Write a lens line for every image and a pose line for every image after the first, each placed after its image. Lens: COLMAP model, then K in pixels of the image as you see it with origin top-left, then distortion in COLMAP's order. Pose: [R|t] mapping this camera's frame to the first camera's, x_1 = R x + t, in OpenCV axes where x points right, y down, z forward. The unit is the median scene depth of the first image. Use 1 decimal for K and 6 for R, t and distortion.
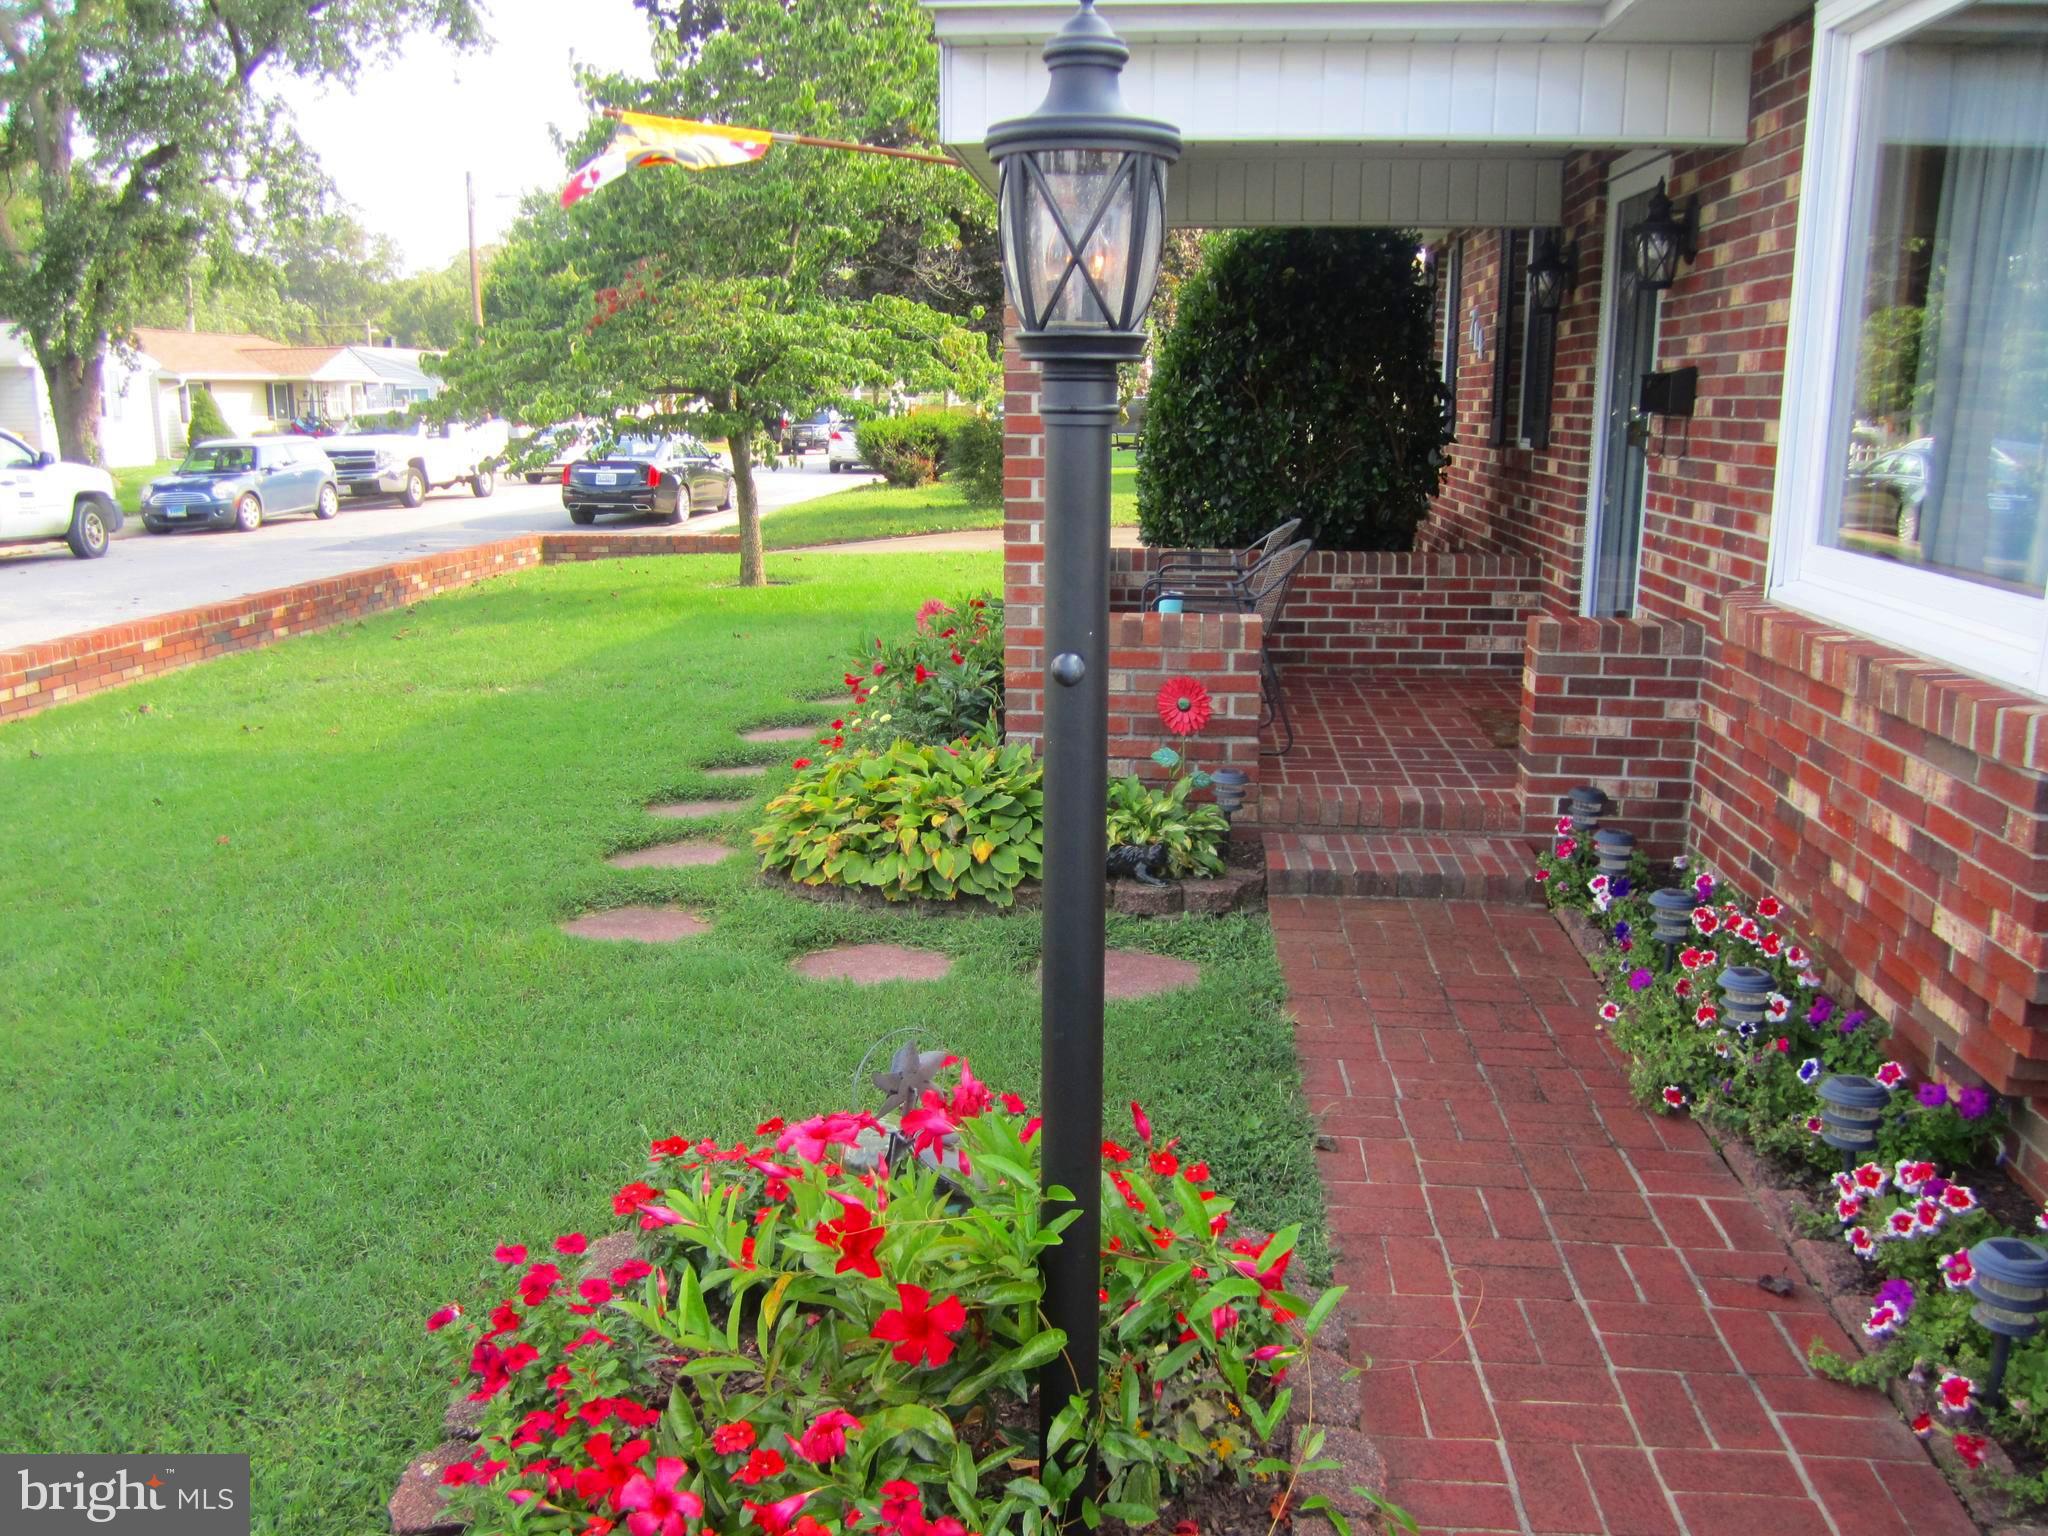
lens RADIAL K [[1688.8, 0, 1020.2], [0, 1688.8, 772.2], [0, 0, 1]] dist [-0.089132, 0.052977]
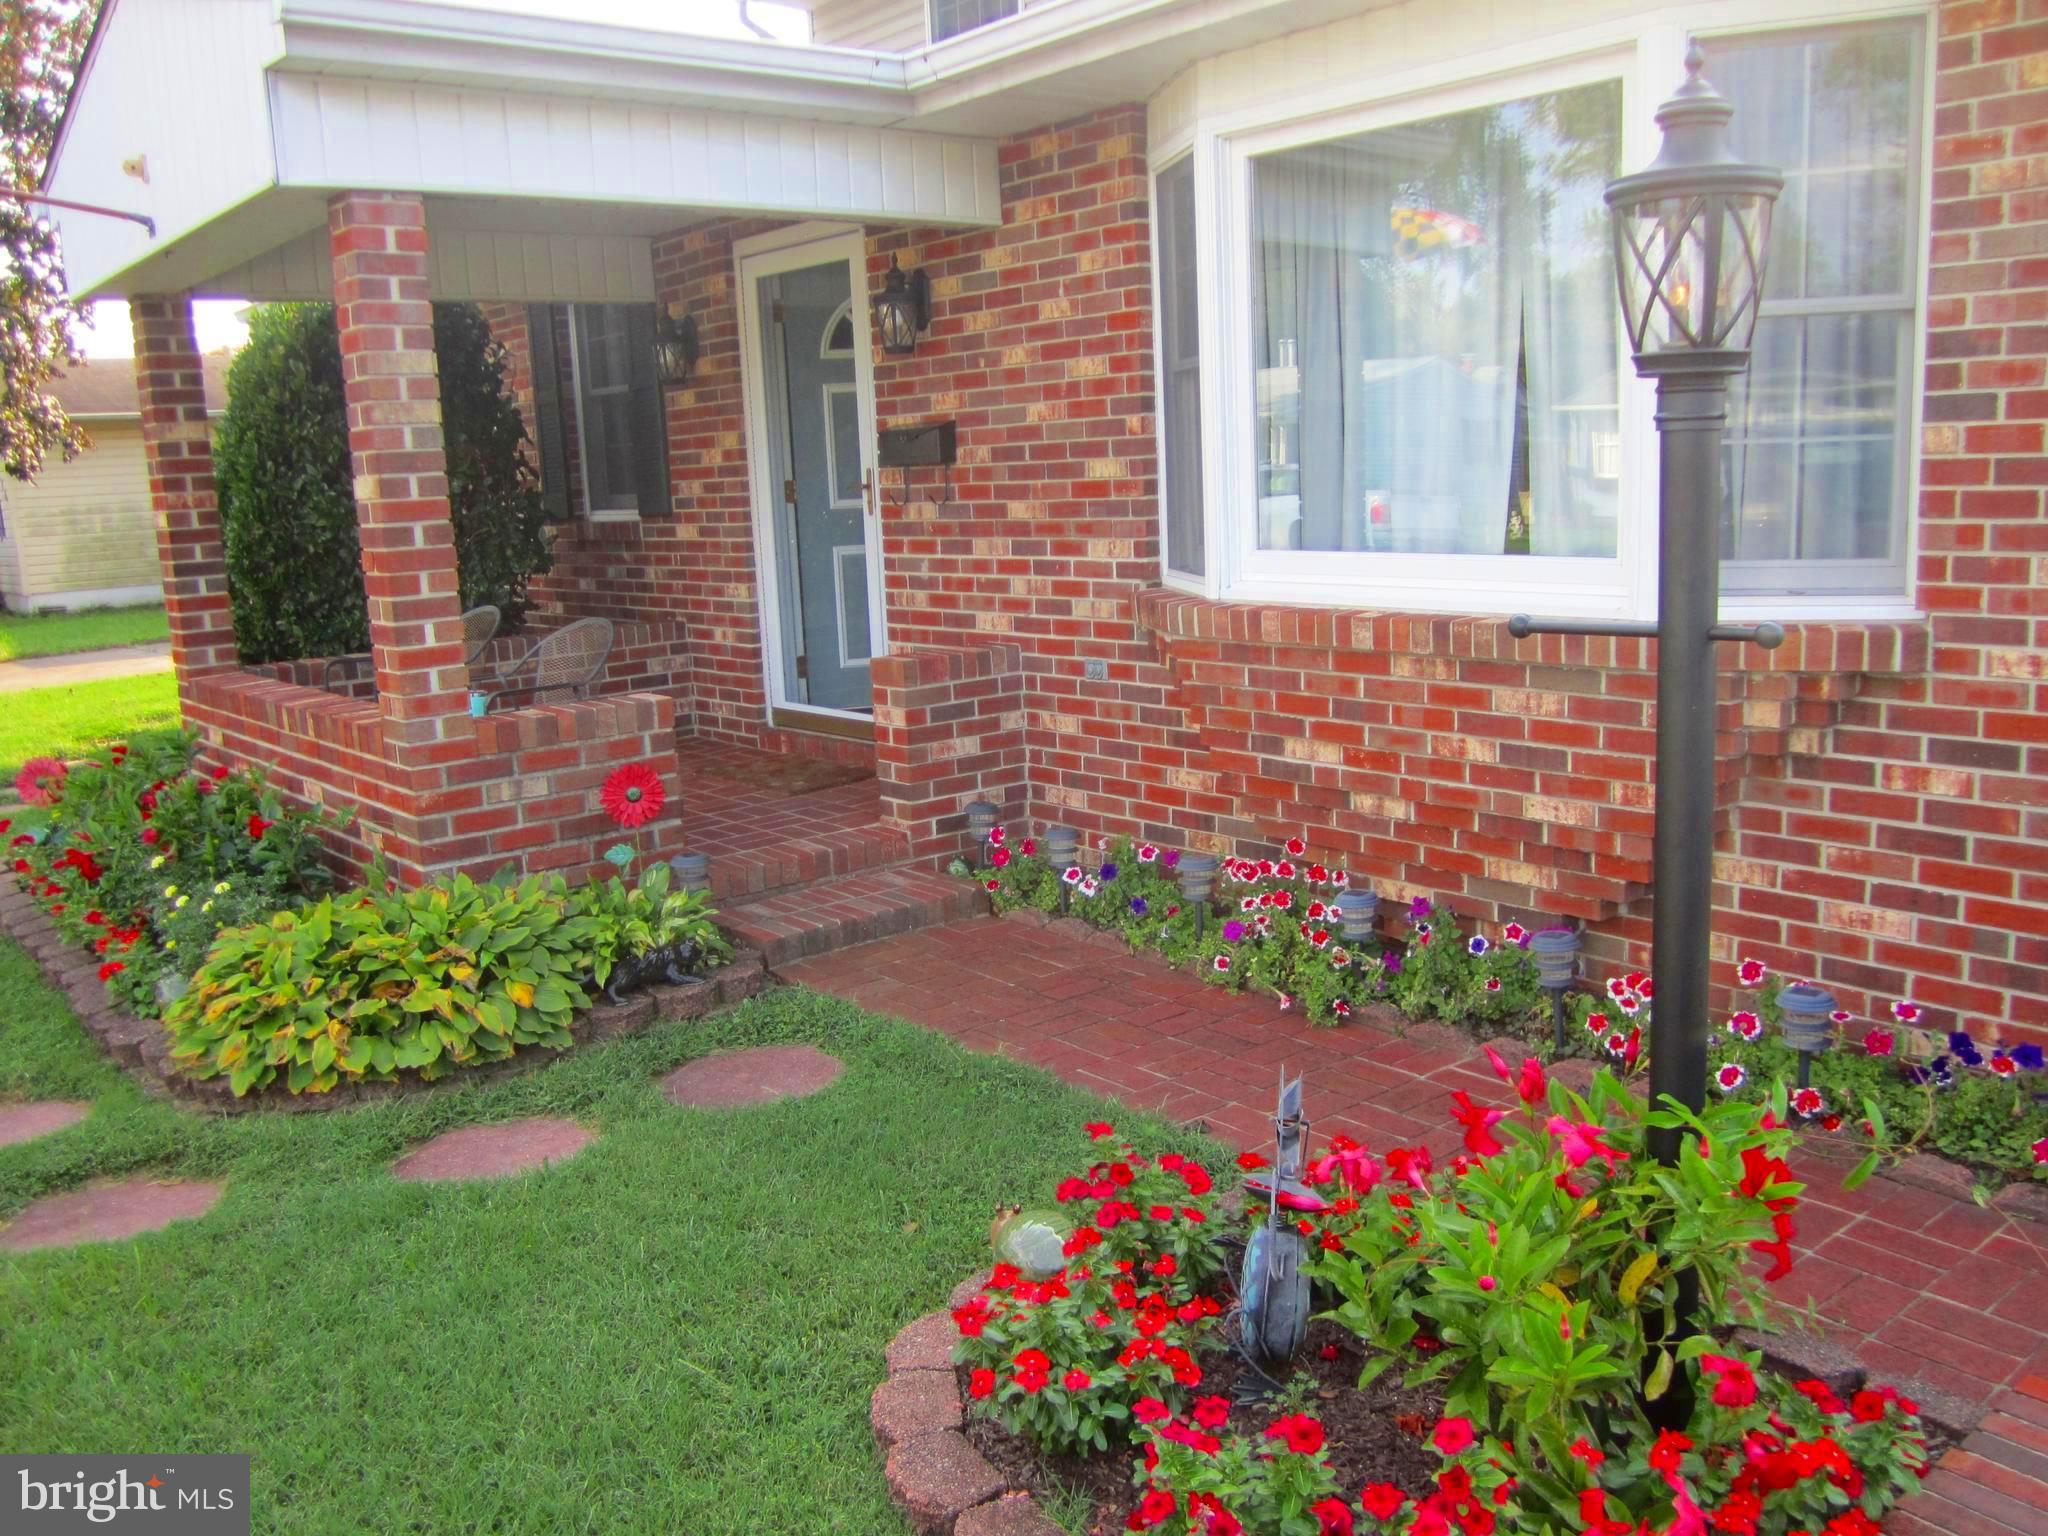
lens RADIAL K [[1678.5, 0, 1022.8], [0, 1678.5, 783.3], [0, 0, 1]] dist [-0.091497, -0.004971]
pose [[0.697732, -0.169530, 0.696010, -0.393178], [0.201849, 0.978753, 0.036050, -0.035704], [-0.687333, 0.115336, 0.717127, 0.186596]]
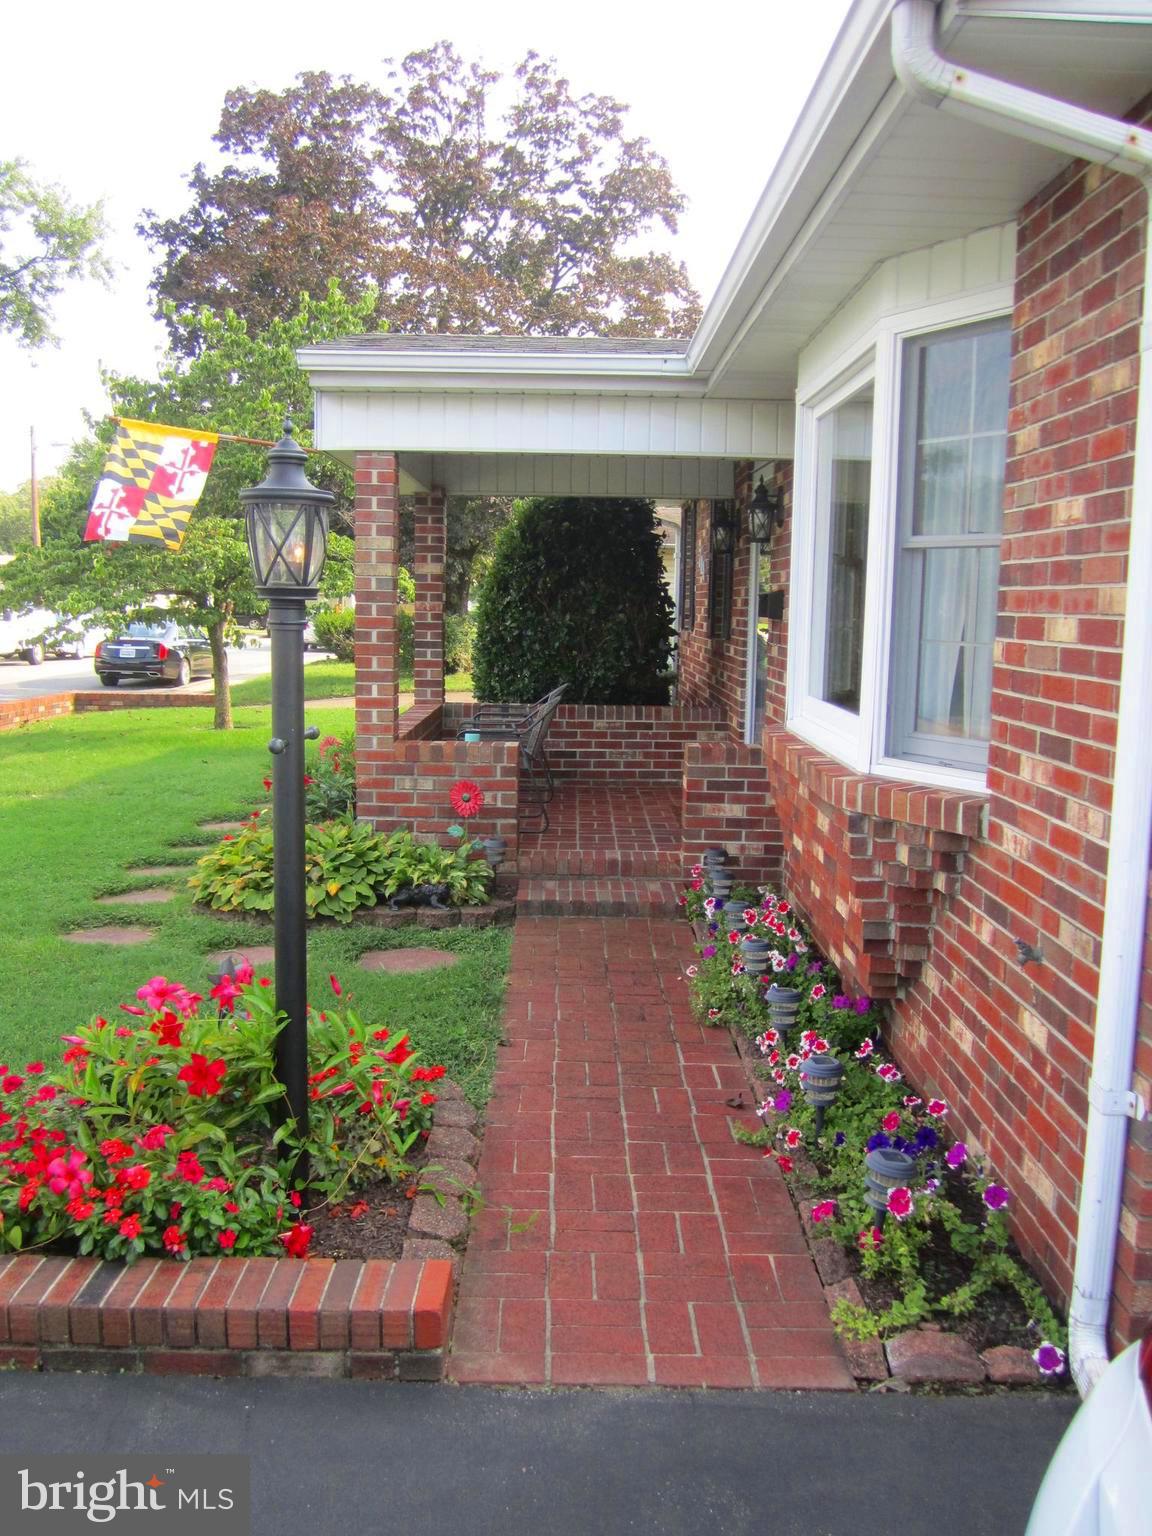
lens RADIAL K [[1266.6, 0, 593.9], [0, 1266.6, 757.1], [0, 0, 1]] dist [-0.089132, 0.052977]
pose [[0.993850, 0.002382, 0.110705, 0.084197], [0.008012, 0.995601, -0.093350, 0.034483], [-0.110441, 0.093663, 0.989460, -0.199617]]
